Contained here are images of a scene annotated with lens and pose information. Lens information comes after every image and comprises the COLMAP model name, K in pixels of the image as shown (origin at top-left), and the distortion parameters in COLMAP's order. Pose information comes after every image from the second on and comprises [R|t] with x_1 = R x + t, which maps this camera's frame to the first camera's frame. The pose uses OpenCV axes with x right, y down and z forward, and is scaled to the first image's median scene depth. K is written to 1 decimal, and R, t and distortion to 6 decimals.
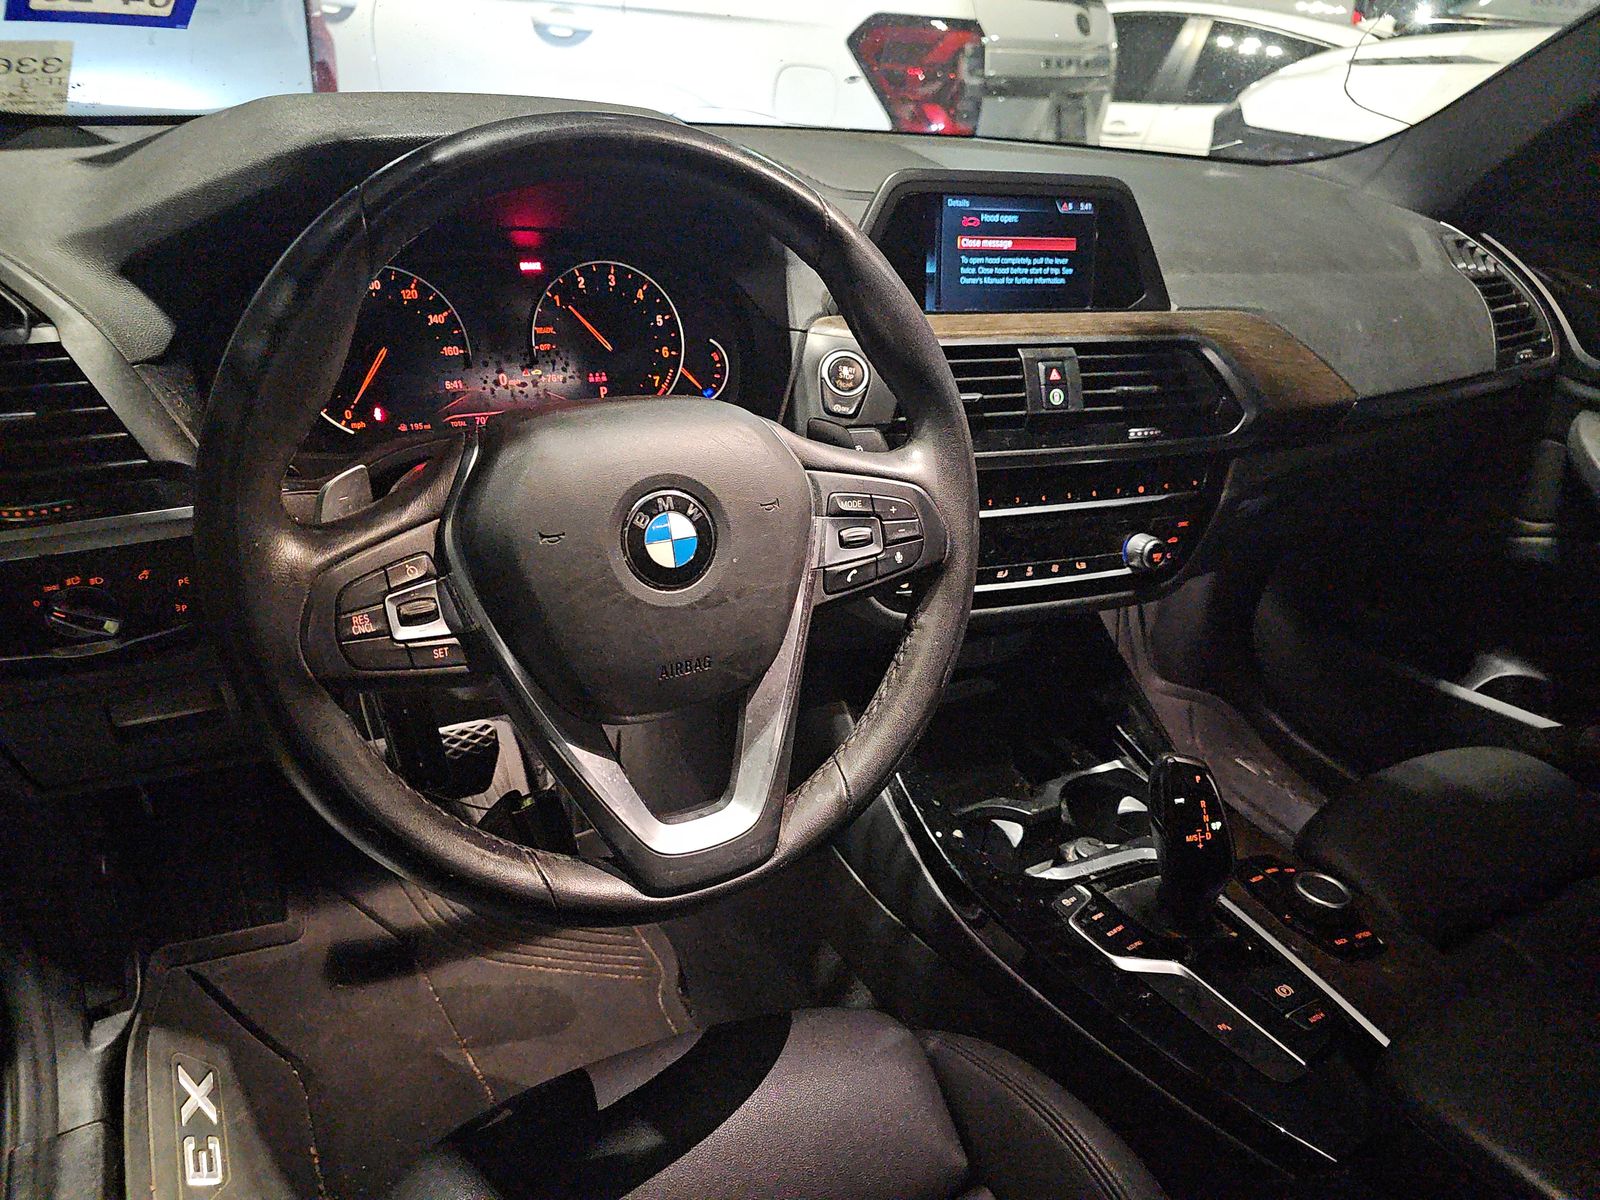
lens RADIAL K [[1059.9, 0, 803.3], [0, 1059.9, 606.8], [0, 0, 1]] dist [0.024210, 0.000572]
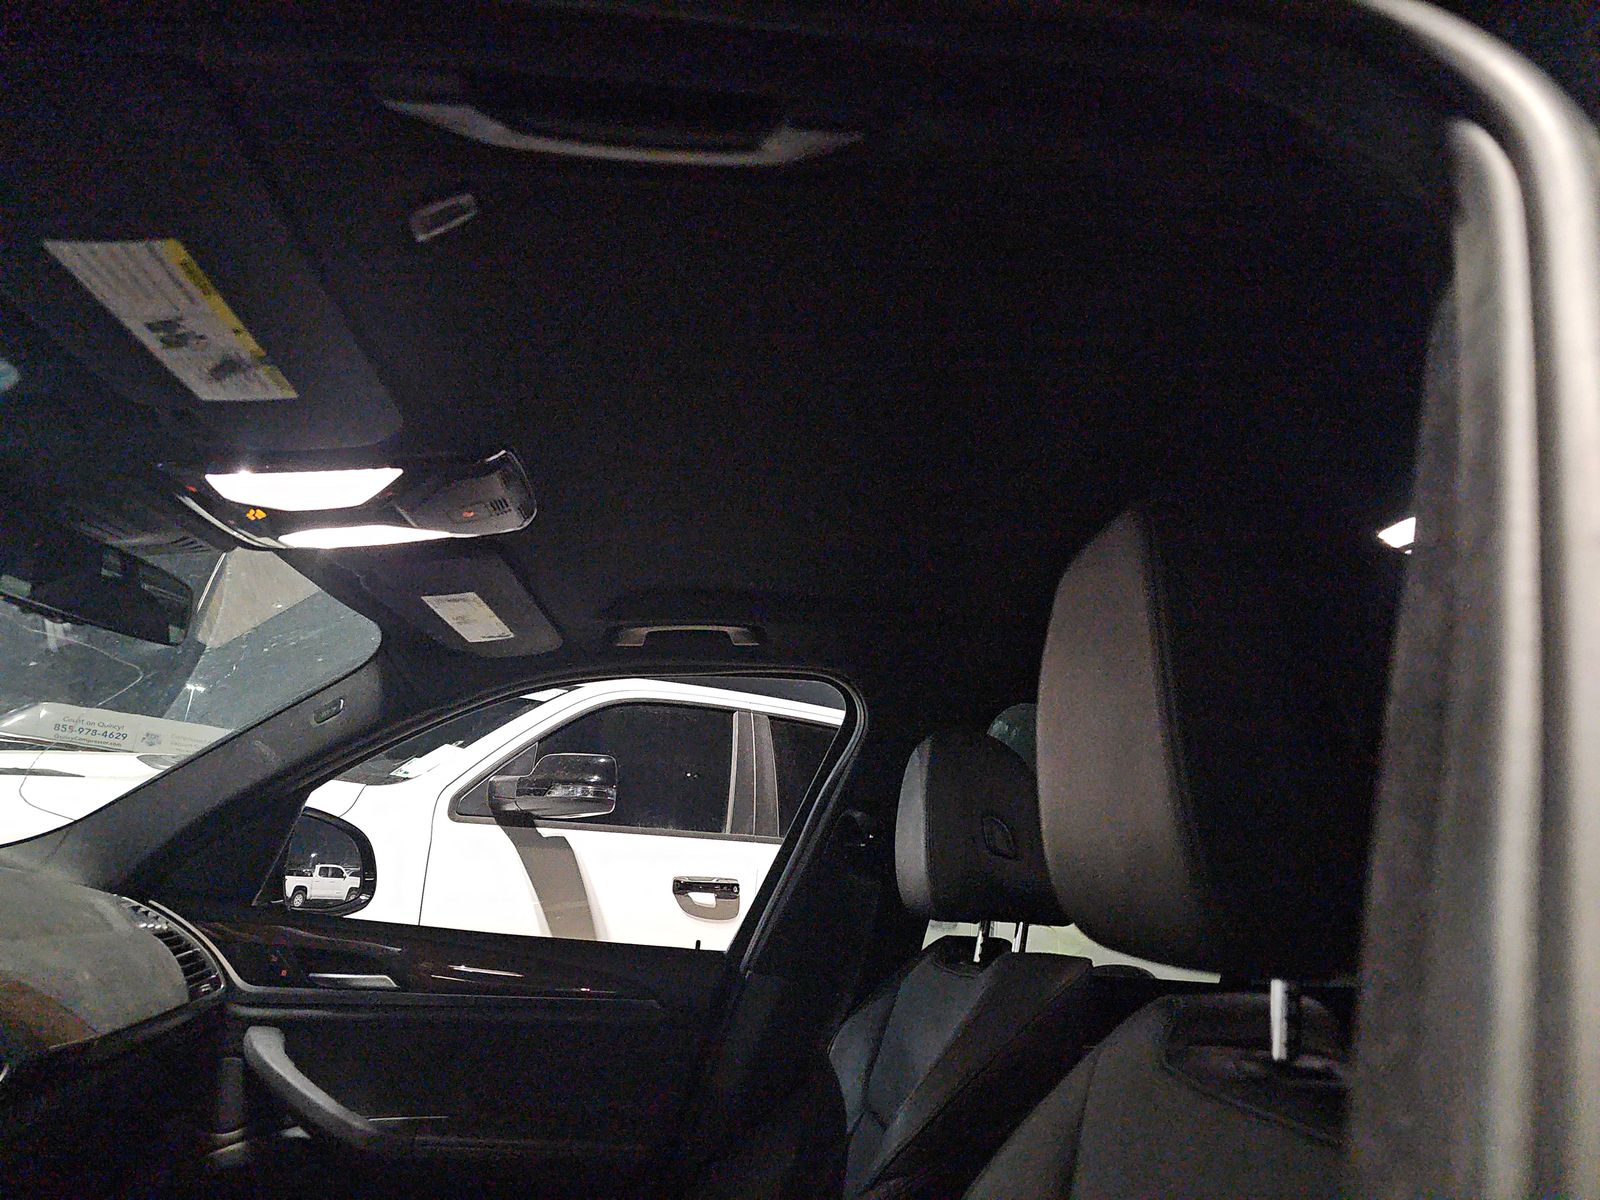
lens RADIAL K [[1059.9, 0, 806.3], [0, 1059.9, 604.2], [0, 0, 1]] dist [0.024210, 0.000572]
pose [[0.403118, 0.183246, 0.896614, -0.257973], [0.378063, 0.858888, -0.345513, 0.080439], [-0.833405, 0.478259, 0.276955, -0.156308]]
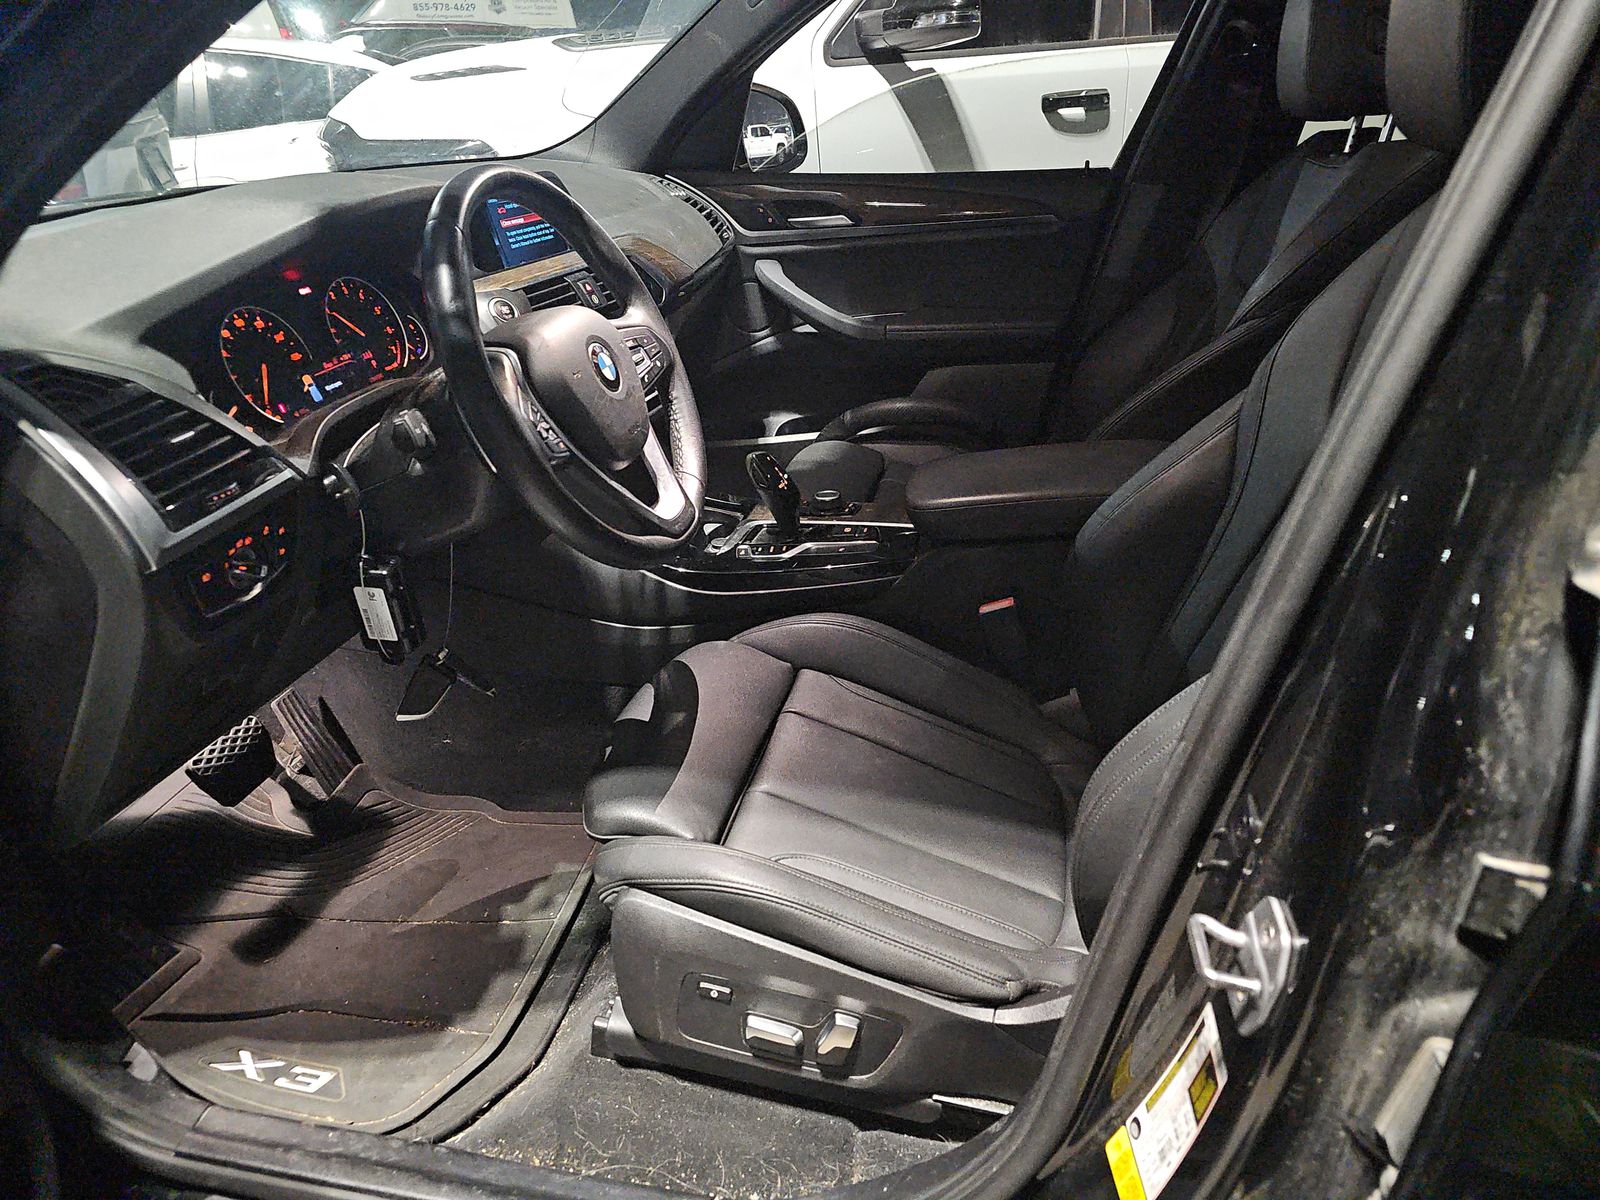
lens RADIAL K [[1059.9, 0, 813.9], [0, 1059.9, 590.2], [0, 0, 1]] dist [0.024210, 0.000572]
pose [[0.640801, -0.423712, 0.640189, -0.594386], [0.434485, 0.887658, 0.152600, 0.077221], [-0.632927, 0.180366, 0.752908, -0.294508]]
